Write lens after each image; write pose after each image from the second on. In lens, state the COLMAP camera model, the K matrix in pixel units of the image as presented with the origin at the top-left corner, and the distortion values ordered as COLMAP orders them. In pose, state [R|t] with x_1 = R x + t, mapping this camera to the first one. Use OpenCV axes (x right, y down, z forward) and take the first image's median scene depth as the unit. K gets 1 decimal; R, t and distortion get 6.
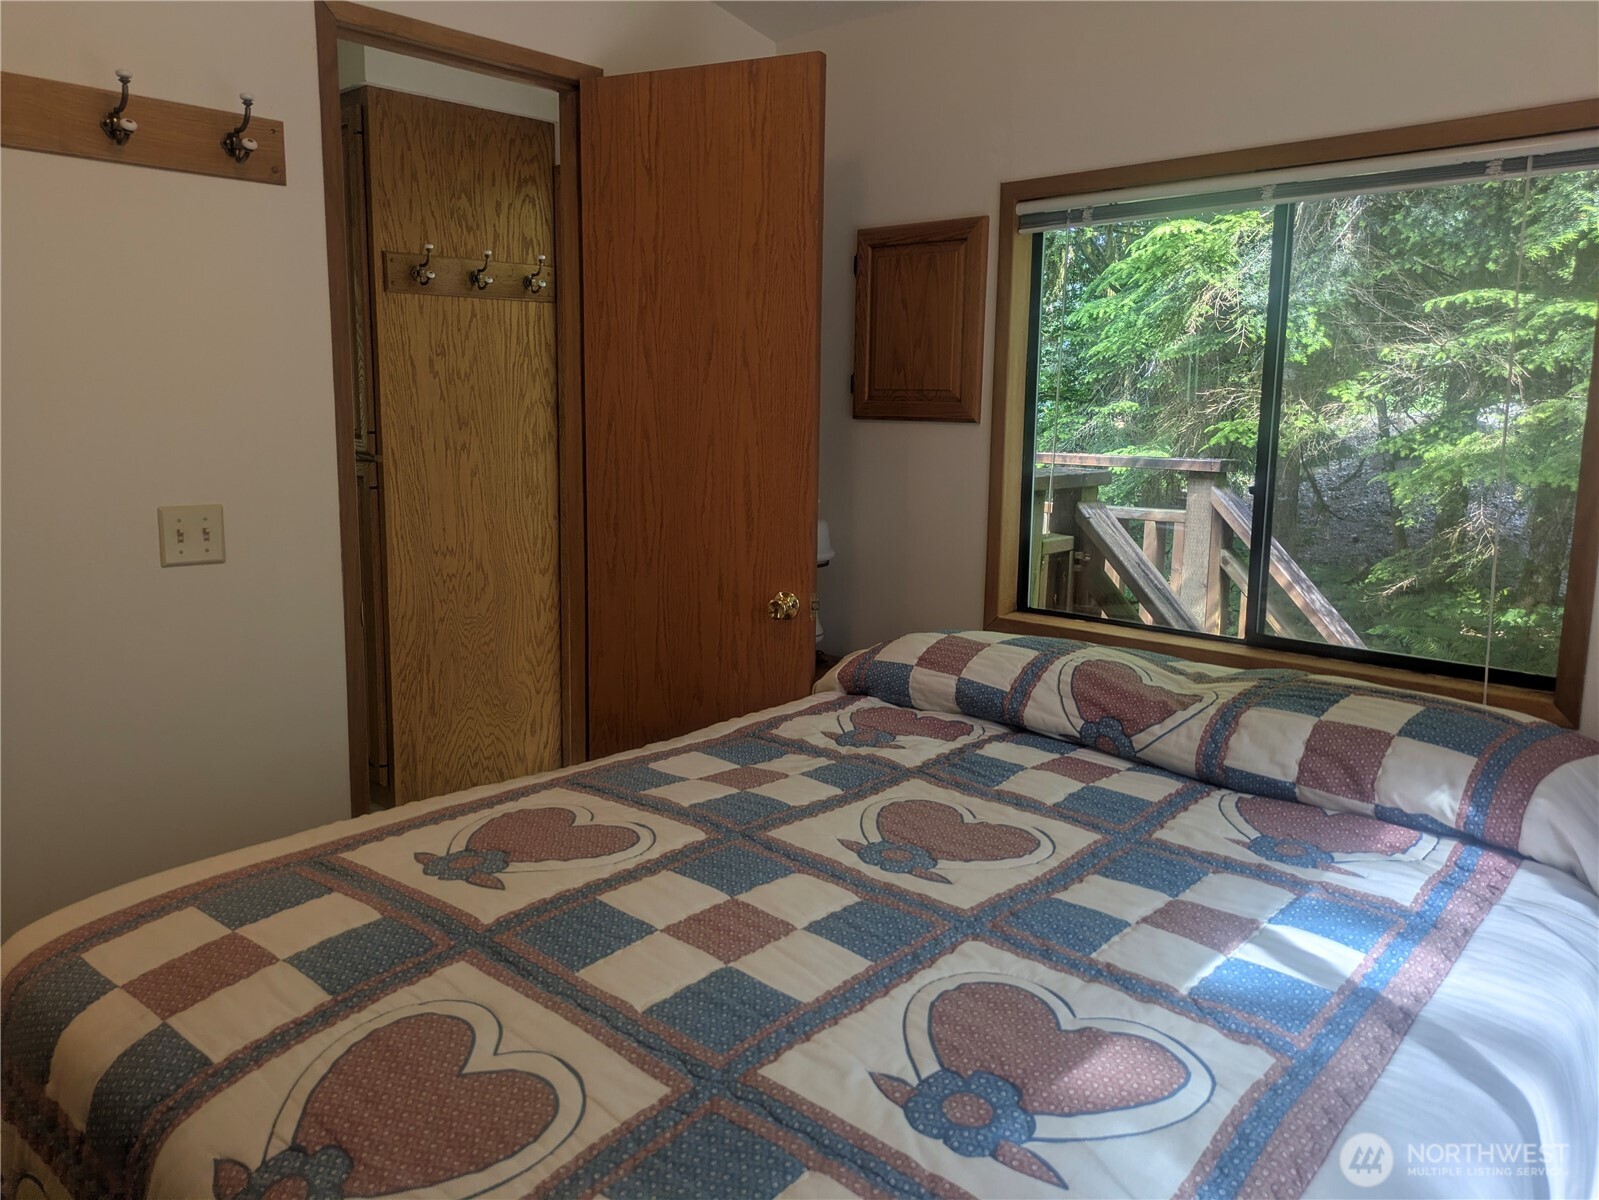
lens RADIAL K [[1216.2, 0, 798.2], [0, 1216.2, 584.6], [0, 0, 1]] dist [0.005084, 0.003394]
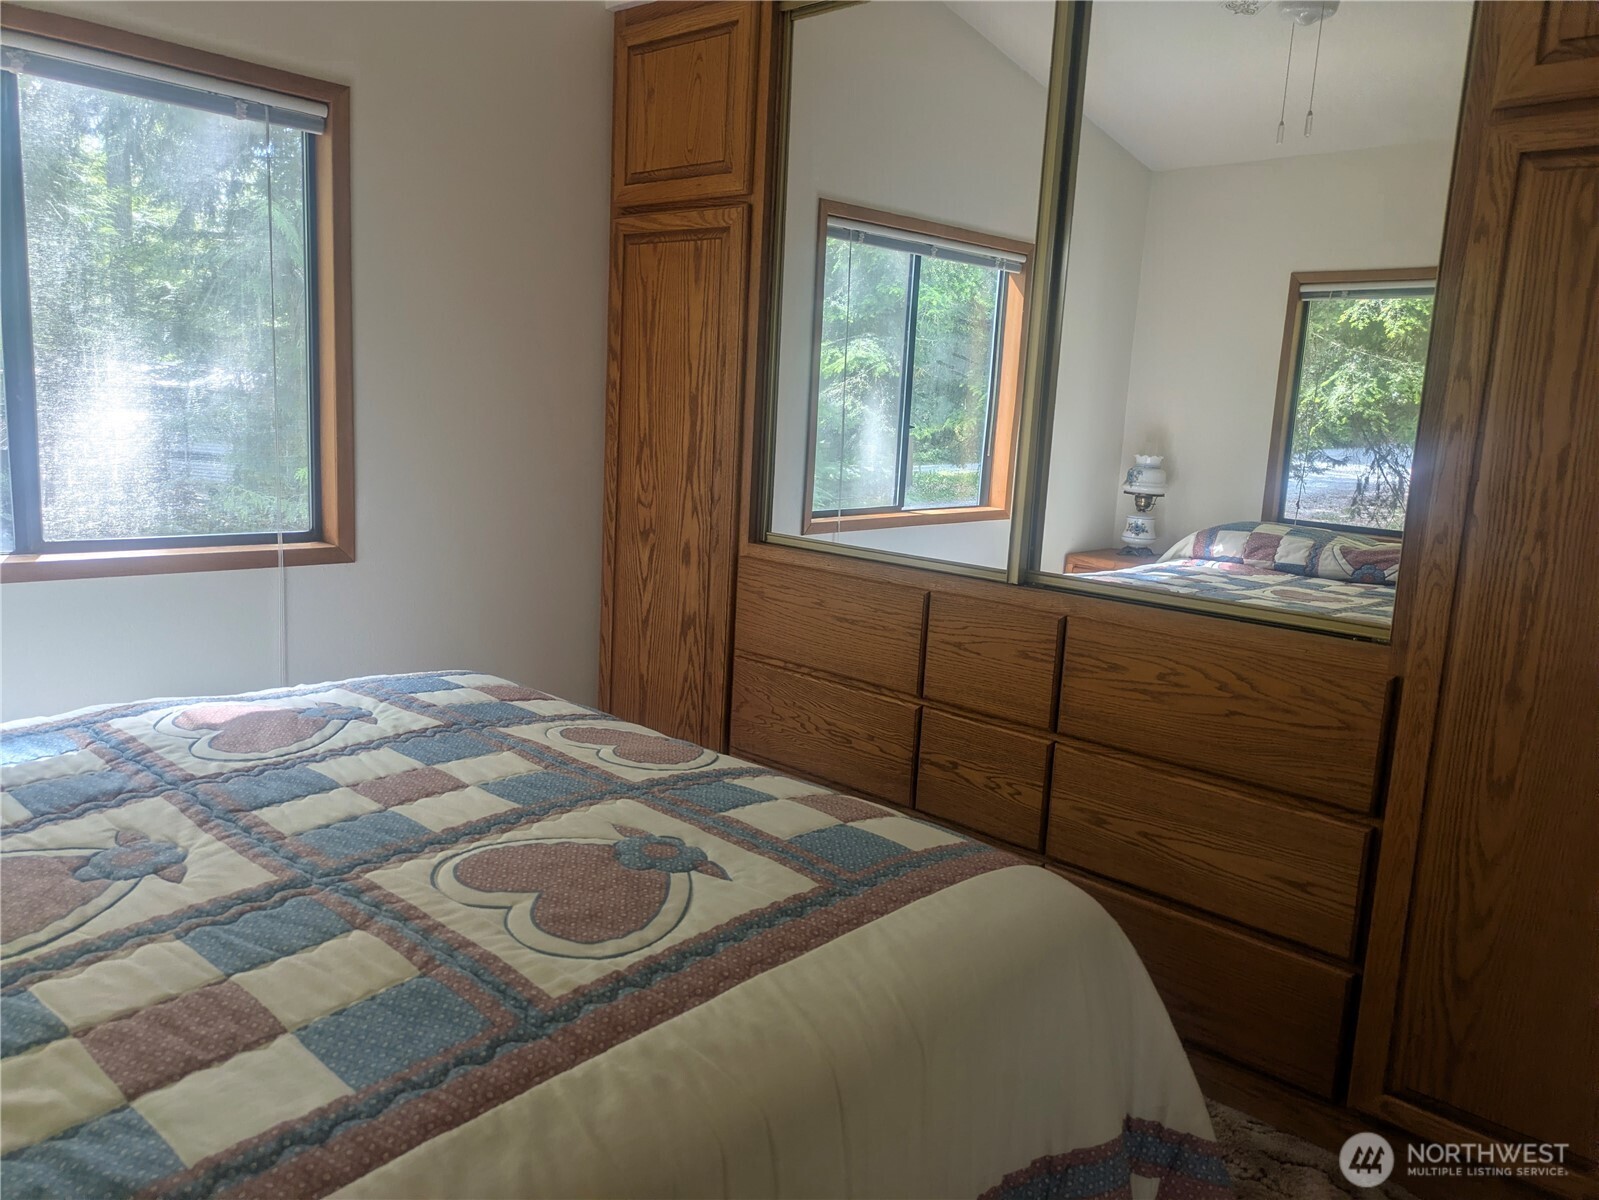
lens RADIAL K [[1188.4, 0, 799.5], [0, 1188.4, 600.0], [0, 0, 1]] dist [0.067144, -0.052492]
pose [[-0.997767, -0.064816, -0.016140, -0.299536], [-0.066599, 0.946870, 0.314644, -0.201489], [-0.005111, 0.315017, -0.949072, 1.534397]]
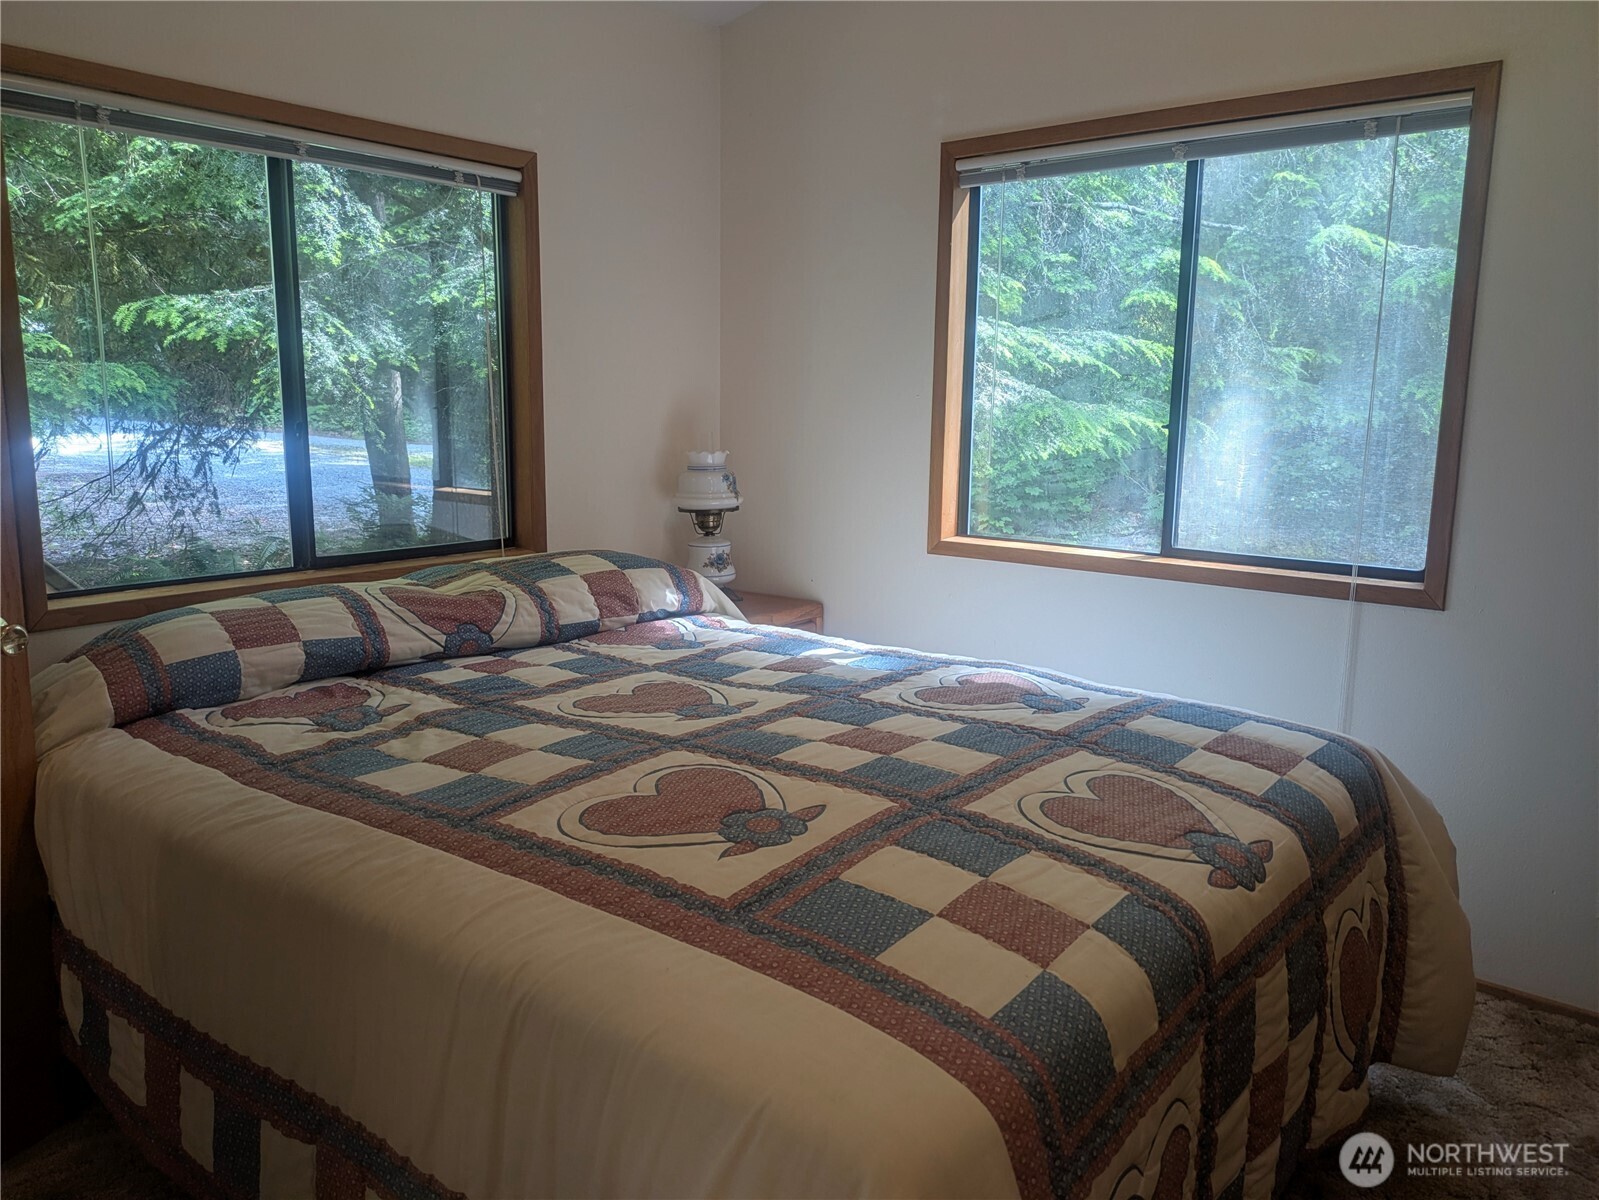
lens RADIAL K [[1188.4, 0, 799.5], [0, 1188.4, 600.0], [0, 0, 1]] dist [0.067144, -0.052492]
pose [[-0.085882, -0.188231, 0.978363, -0.990911], [0.137933, 0.970288, 0.198786, -0.105695], [-0.986711, 0.152021, -0.057367, 0.860037]]
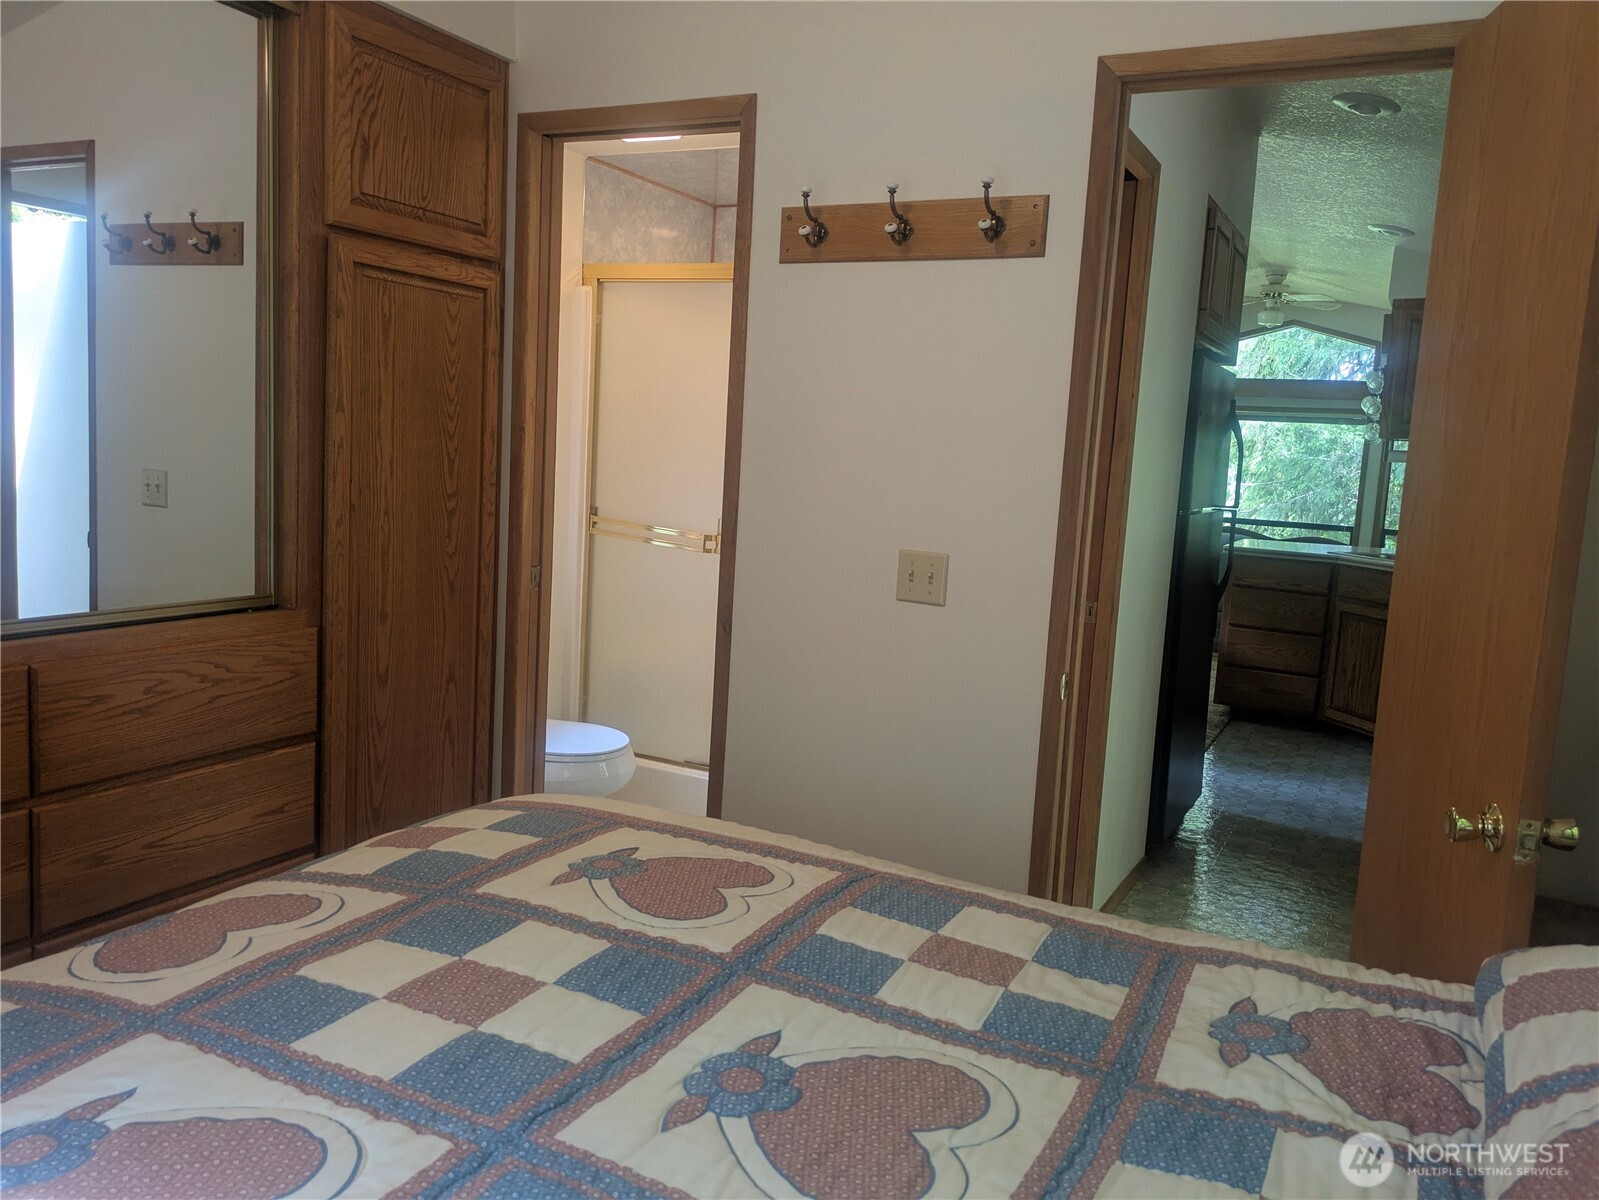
lens RADIAL K [[1188.4, 0, 799.5], [0, 1188.4, 600.0], [0, 0, 1]] dist [0.067144, -0.052492]
pose [[0.260658, 0.133221, -0.956195, 0.654809], [-0.199975, 0.976404, 0.081523, -0.106426], [0.944493, 0.169966, 0.281148, 0.705541]]
